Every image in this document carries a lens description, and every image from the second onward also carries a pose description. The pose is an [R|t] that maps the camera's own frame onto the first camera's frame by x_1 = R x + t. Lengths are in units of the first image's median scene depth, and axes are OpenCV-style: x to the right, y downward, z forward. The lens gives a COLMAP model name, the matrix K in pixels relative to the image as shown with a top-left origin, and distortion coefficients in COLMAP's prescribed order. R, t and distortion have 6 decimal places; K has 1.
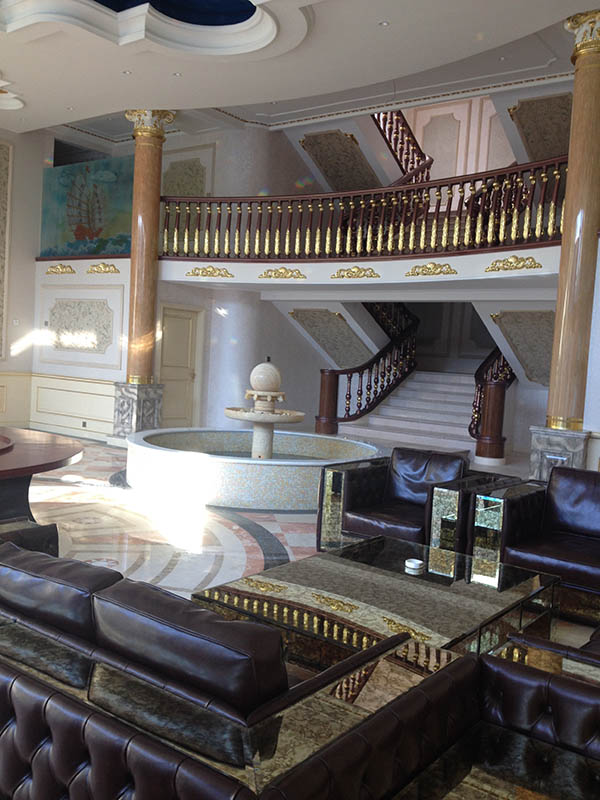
lens RADIAL K [[758.1, 0, 296.8], [0, 758.1, 392.3], [0, 0, 1]] dist [0.095870, 0.000000]
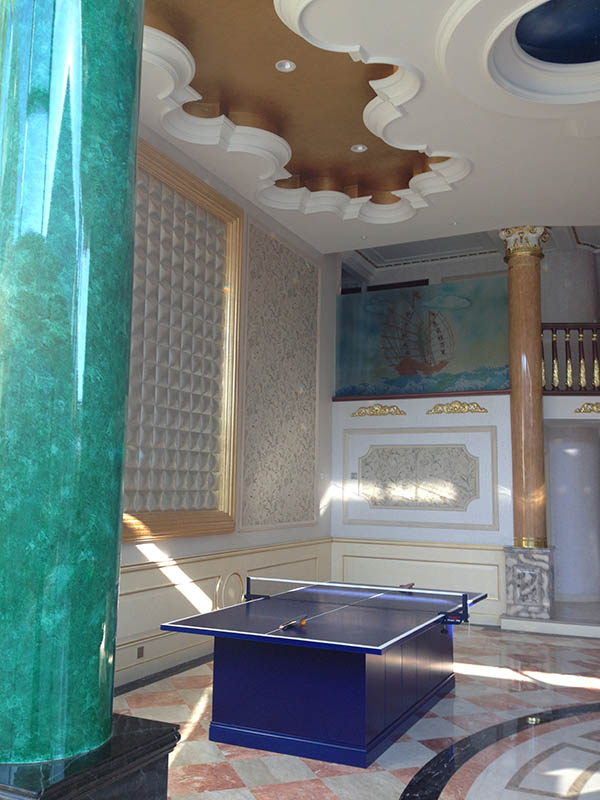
lens RADIAL K [[758.1, 0, 292.7], [0, 758.1, 402.8], [0, 0, 1]] dist [0.095870, 0.000000]
pose [[0.979393, -0.017146, 0.201235, -0.585480], [0.050723, 0.985337, -0.162906, -0.040638], [-0.195491, 0.169757, 0.965902, 0.229749]]
